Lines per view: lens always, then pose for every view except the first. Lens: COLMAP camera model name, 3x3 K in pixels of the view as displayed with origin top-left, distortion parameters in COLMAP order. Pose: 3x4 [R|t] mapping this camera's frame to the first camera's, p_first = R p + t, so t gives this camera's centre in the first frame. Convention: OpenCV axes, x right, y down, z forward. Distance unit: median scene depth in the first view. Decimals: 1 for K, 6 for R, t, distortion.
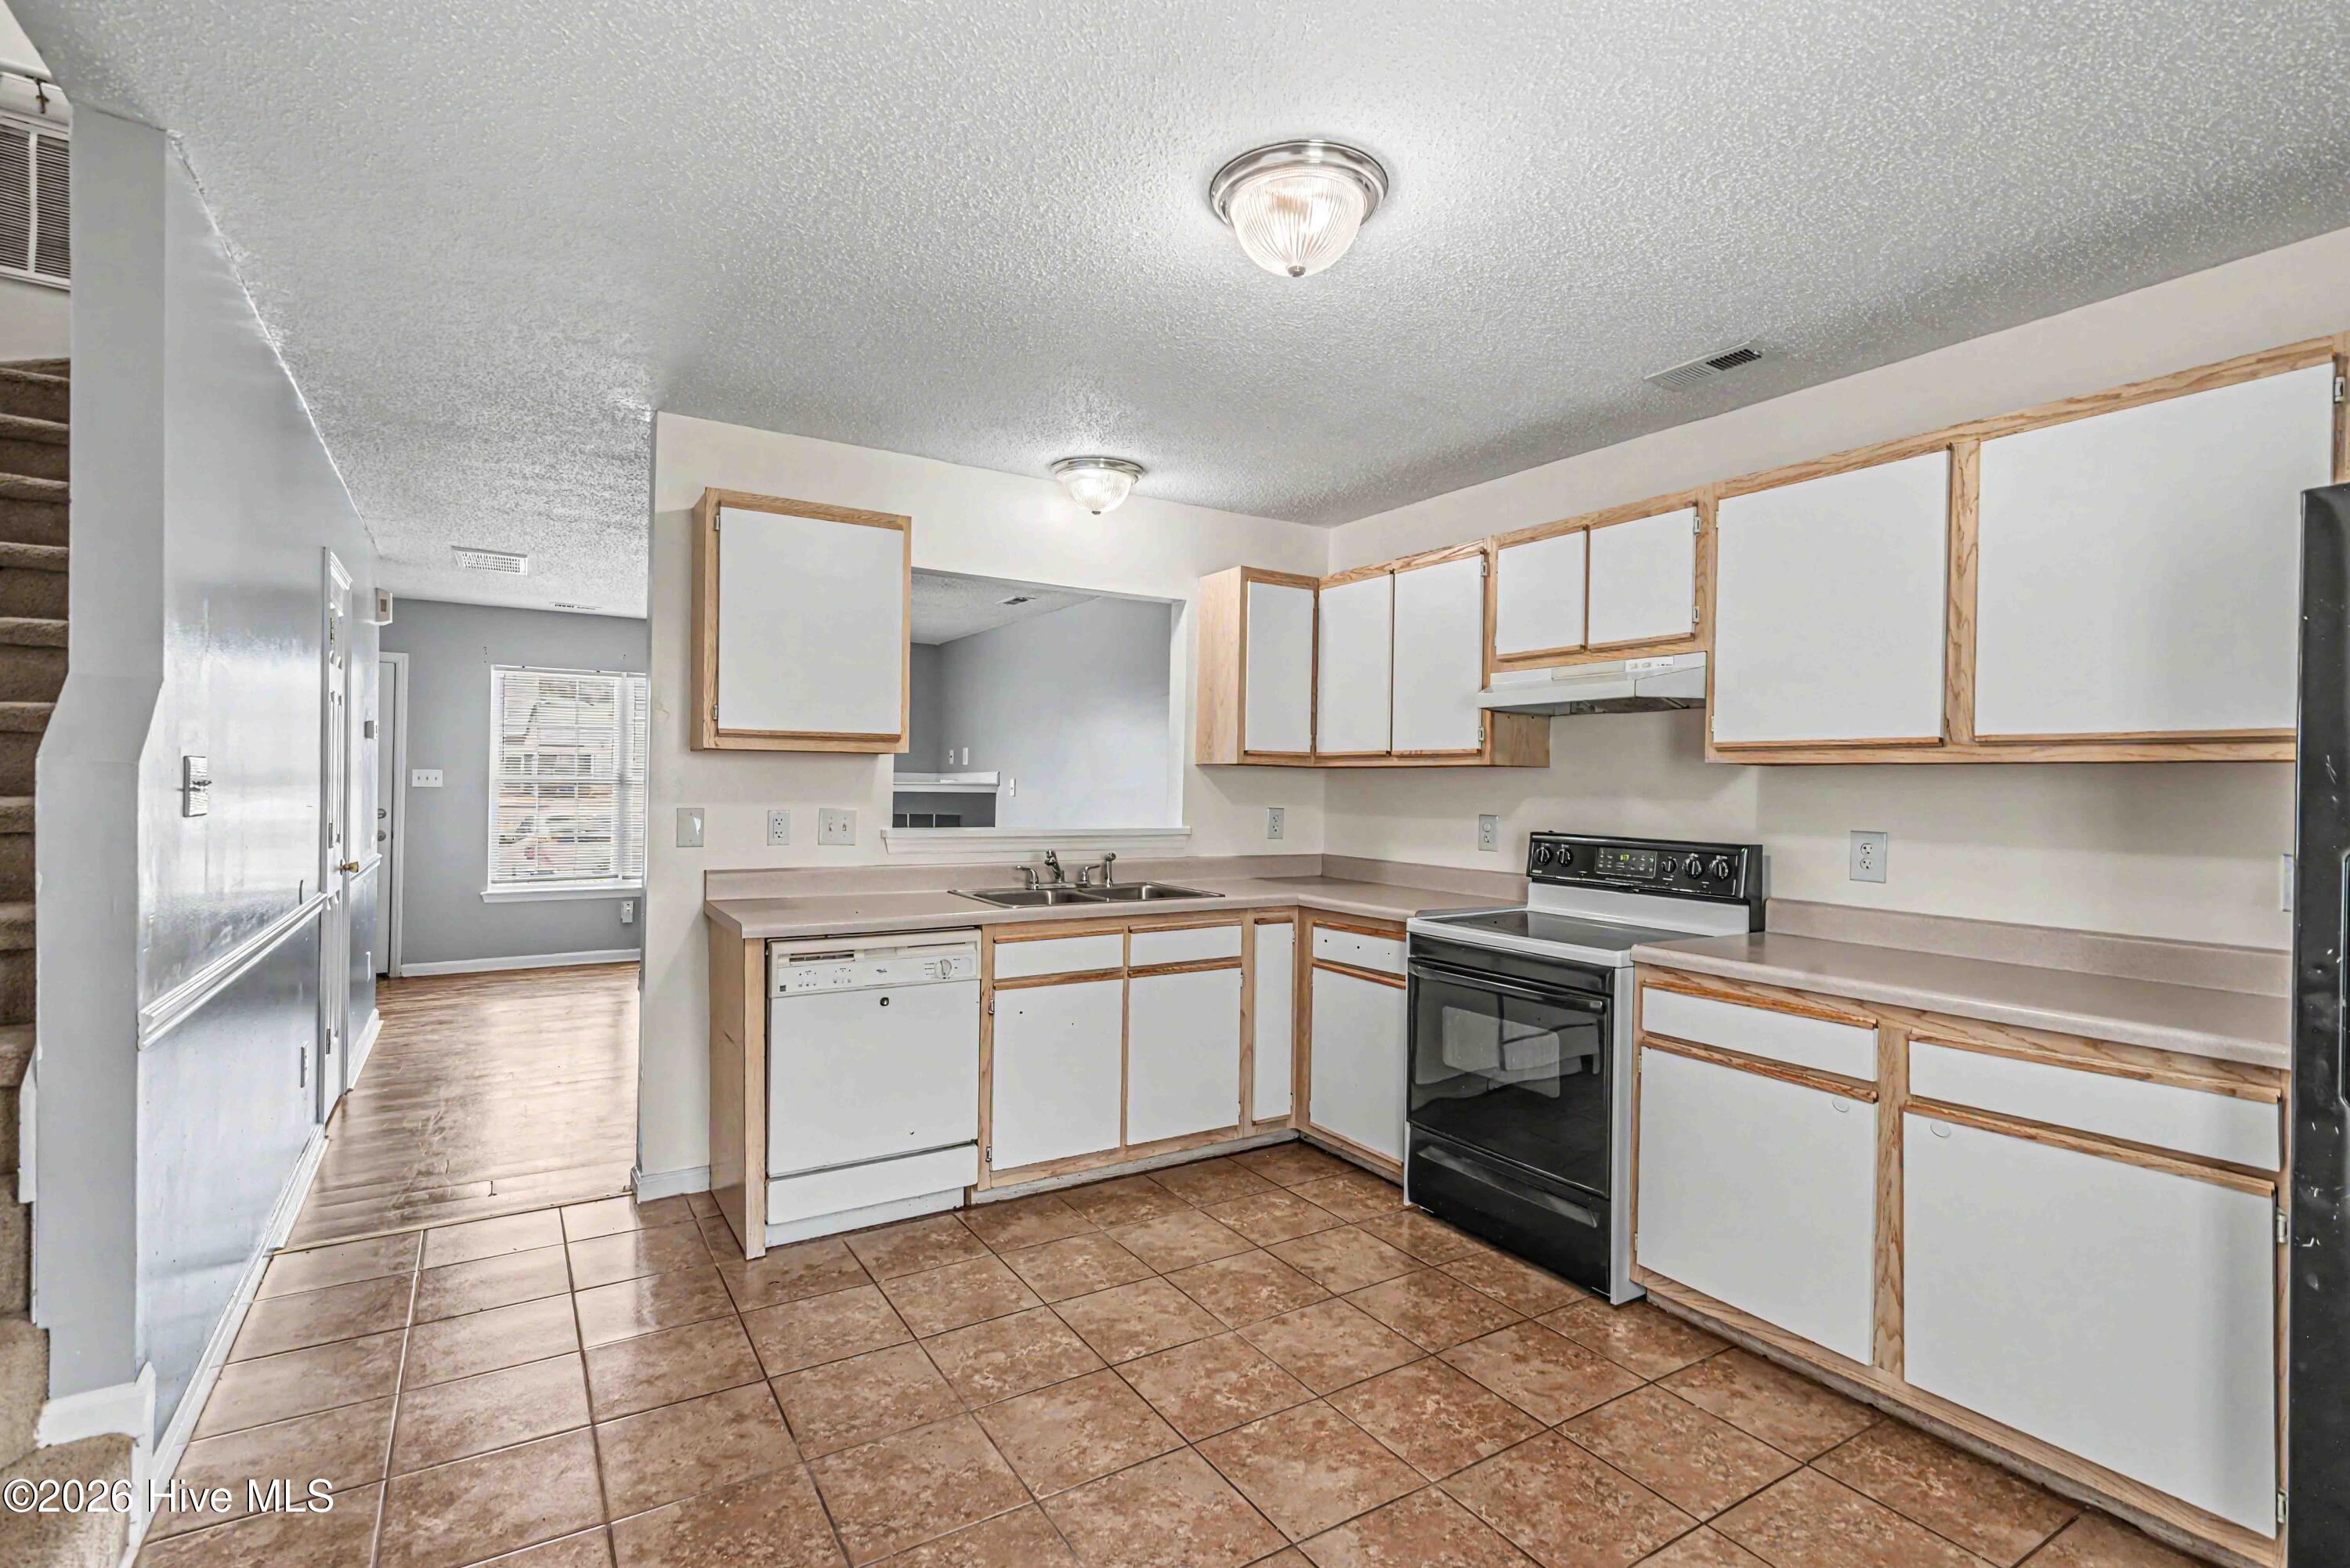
lens RADIAL K [[1087.2, 0, 1180.3], [0, 1087.2, 786.4], [0, 0, 1]] dist [0.003742, -0.000369]
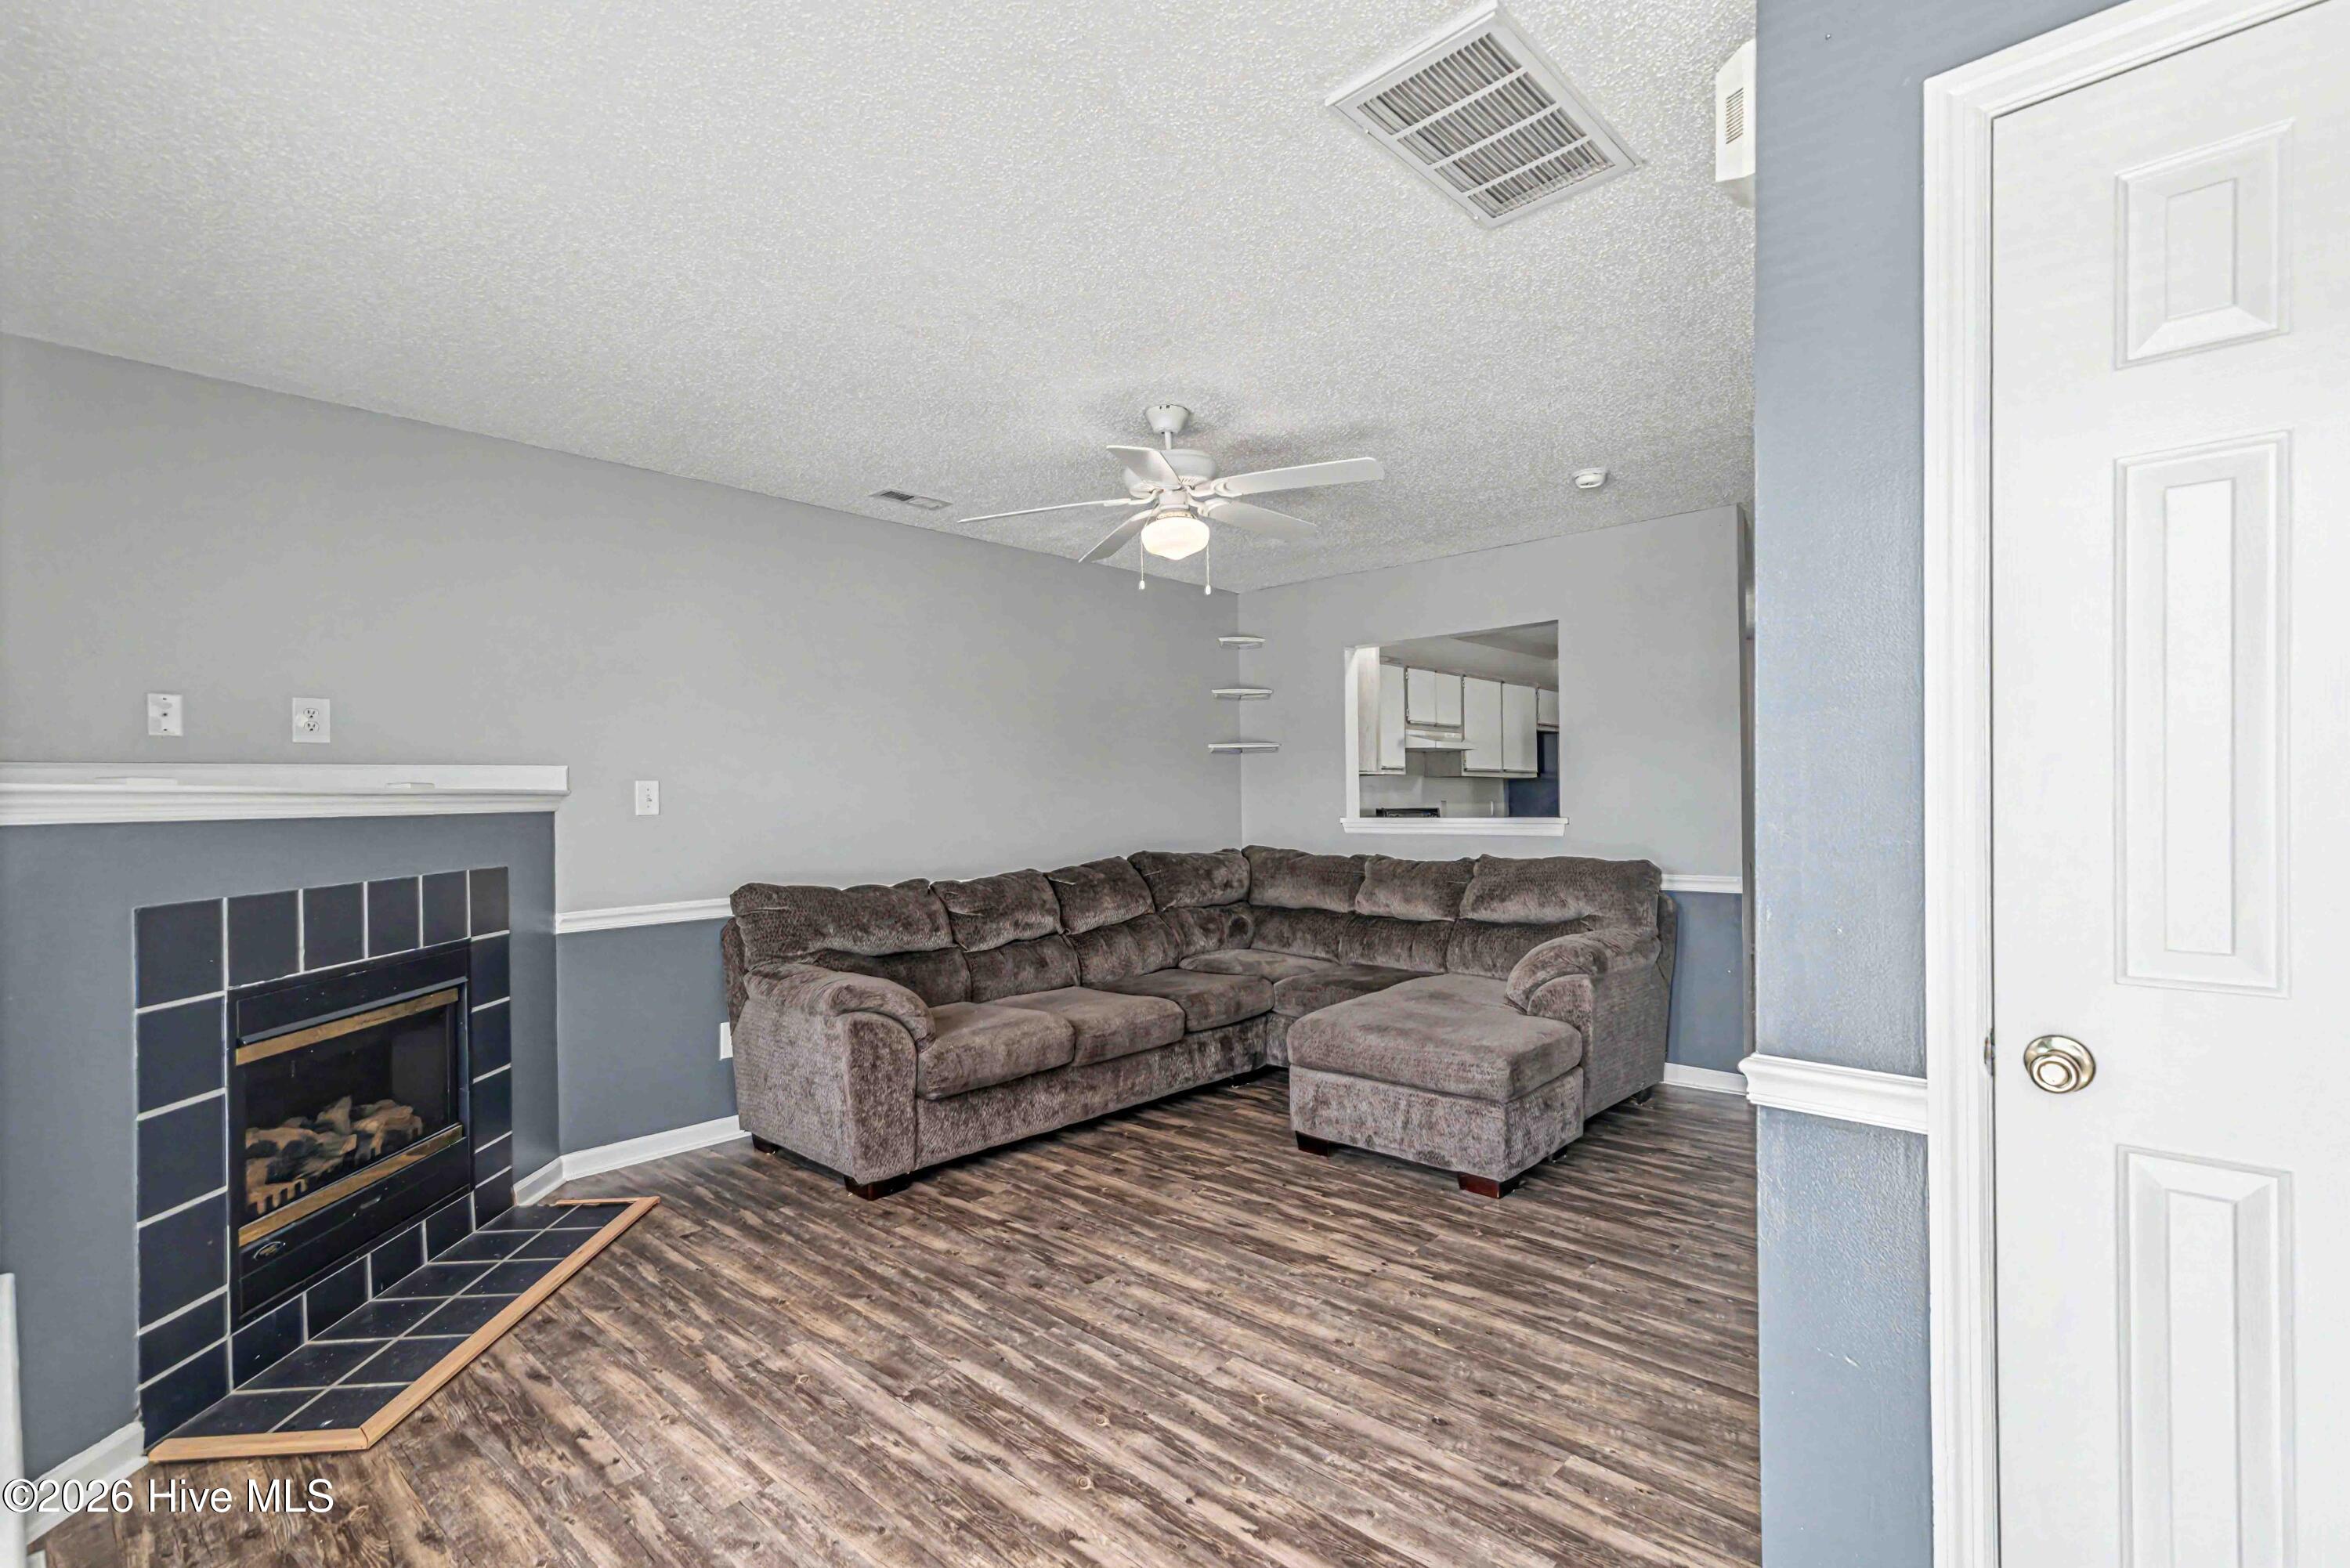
lens RADIAL K [[1087.2, 0, 1180.3], [0, 1087.2, 786.4], [0, 0, 1]] dist [0.003742, -0.000369]
pose [[-0.261409, -0.005280, 0.965214, -1.805746], [0.005068, 0.999964, 0.006843, -0.017777], [-0.965215, 0.006680, -0.261373, 2.266857]]
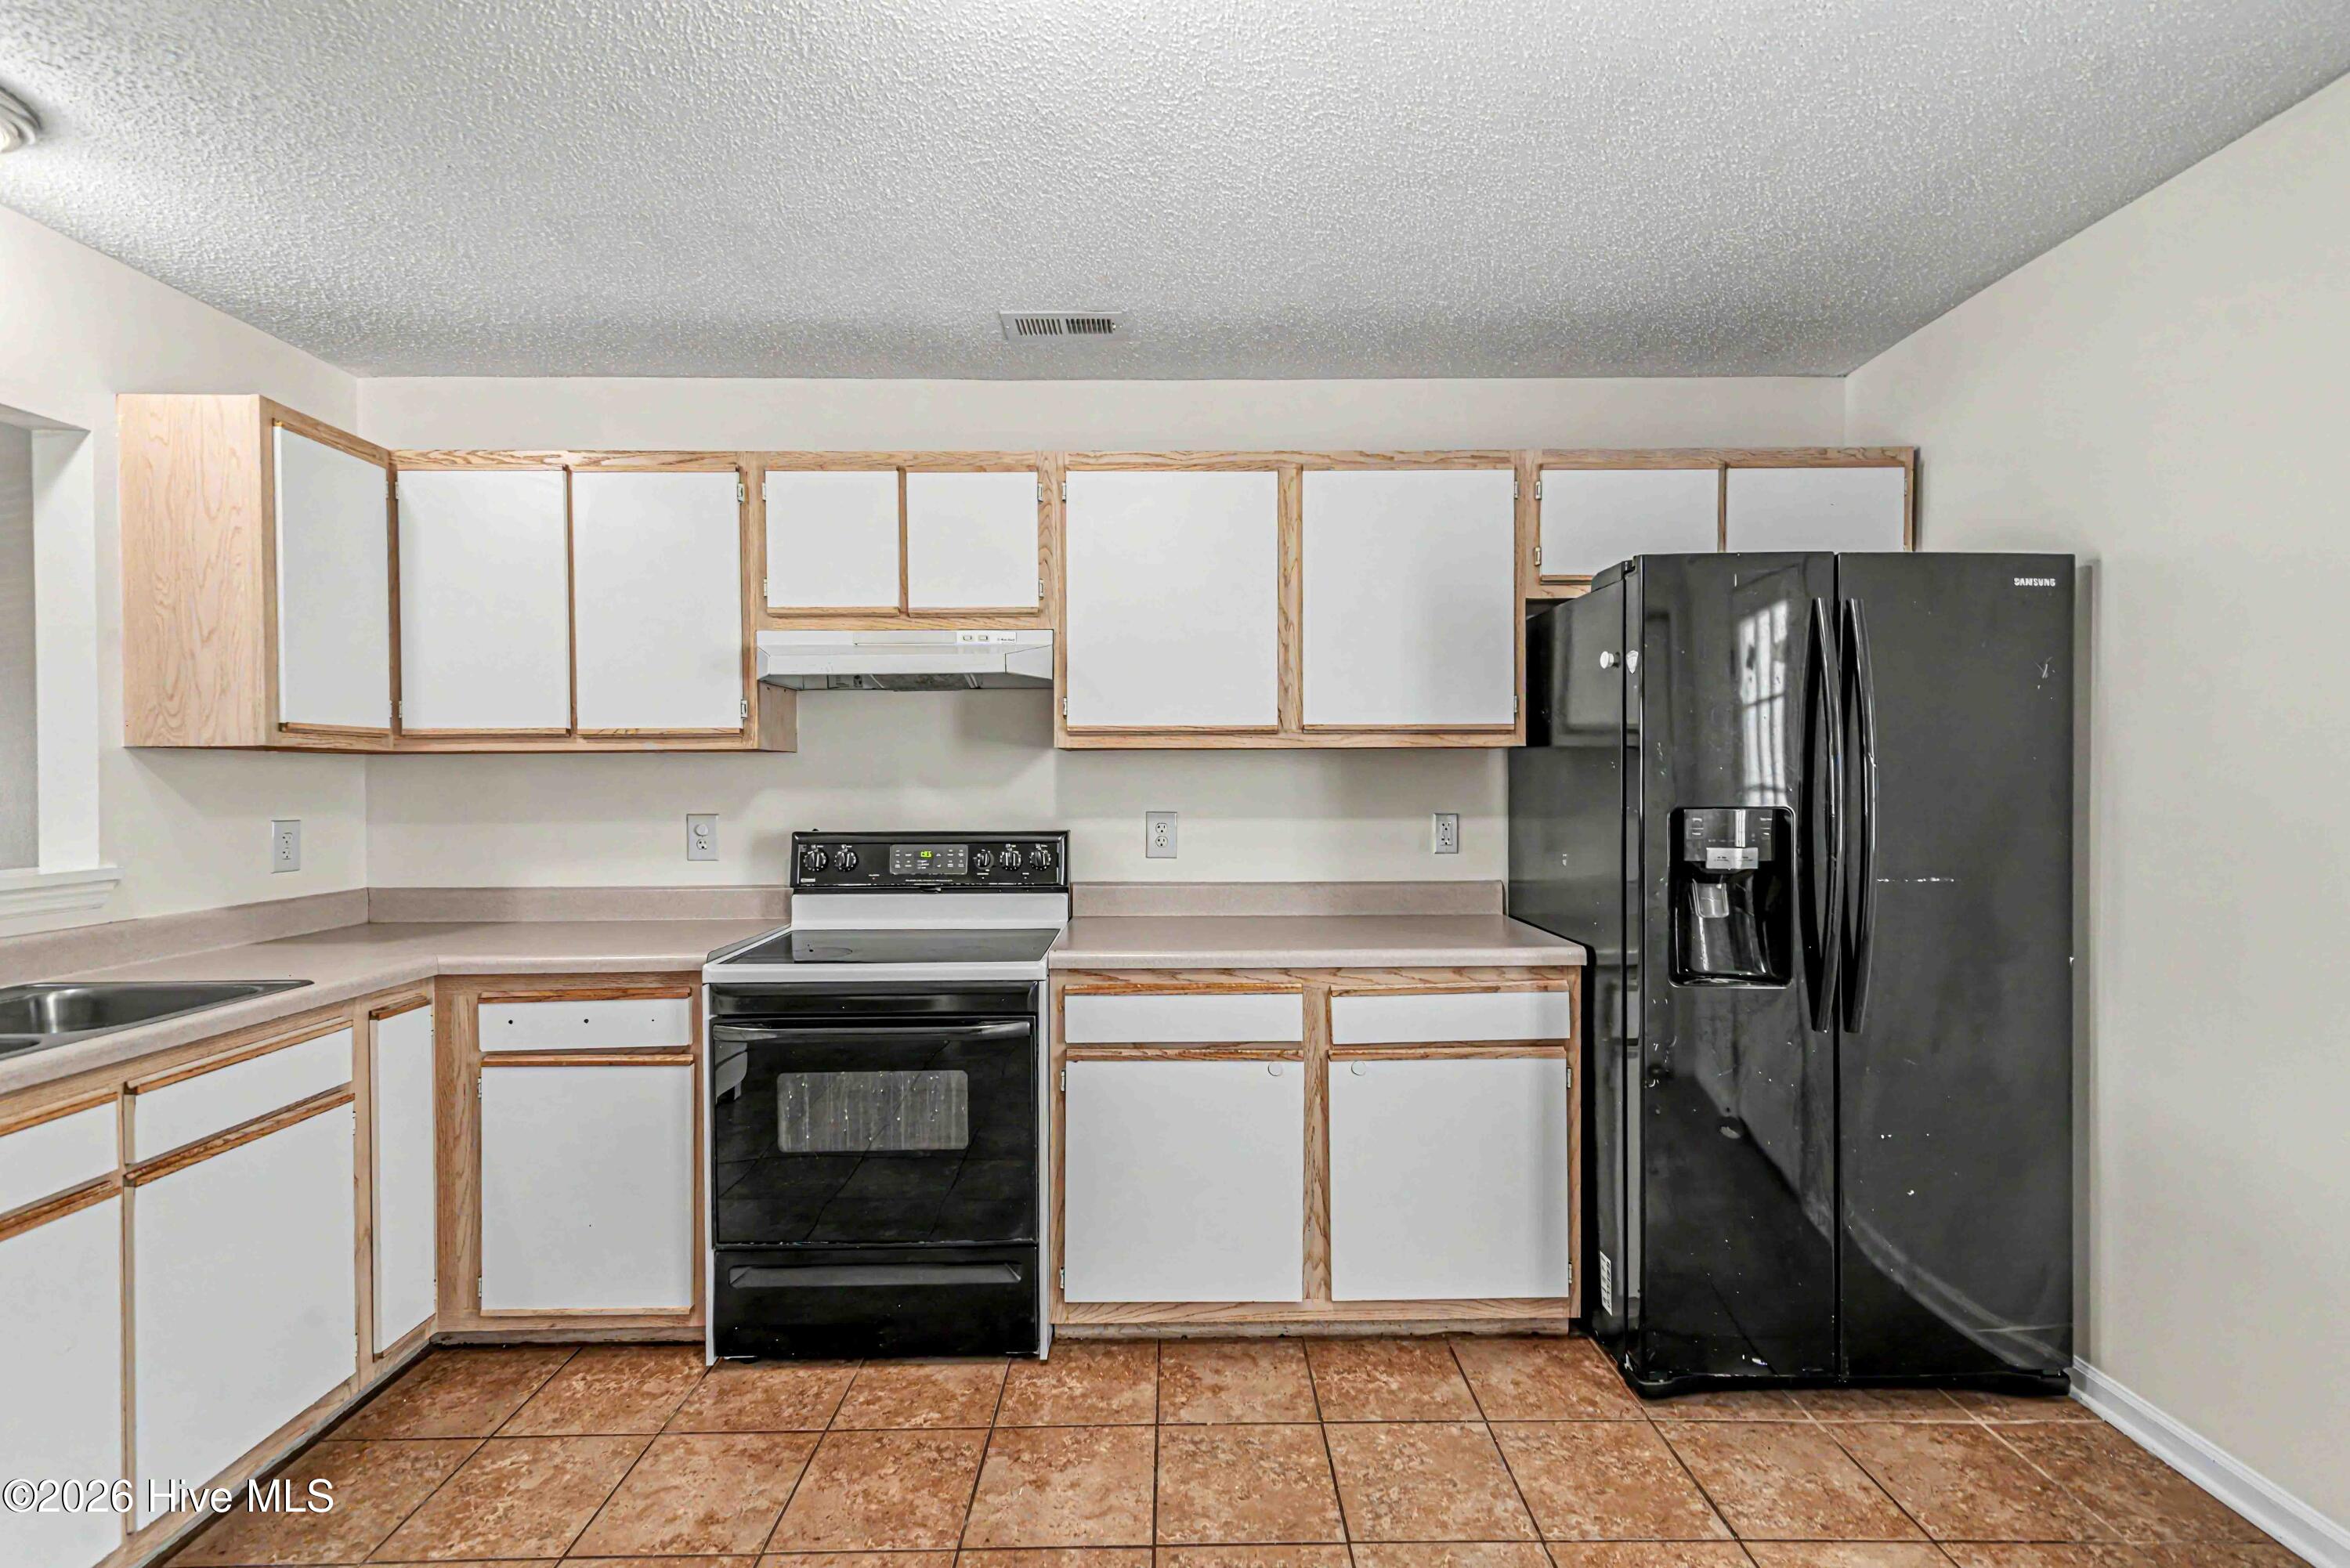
lens RADIAL K [[1058.0, 0, 1183.3], [0, 1058.0, 793.3], [0, 0, 1]] dist [0.013033, 0.000218]
pose [[0.520083, -0.032742, 0.853488, -0.240048], [0.016218, 0.999463, 0.028459, -0.006139], [-0.853962, -0.000959, 0.520335, 0.413469]]
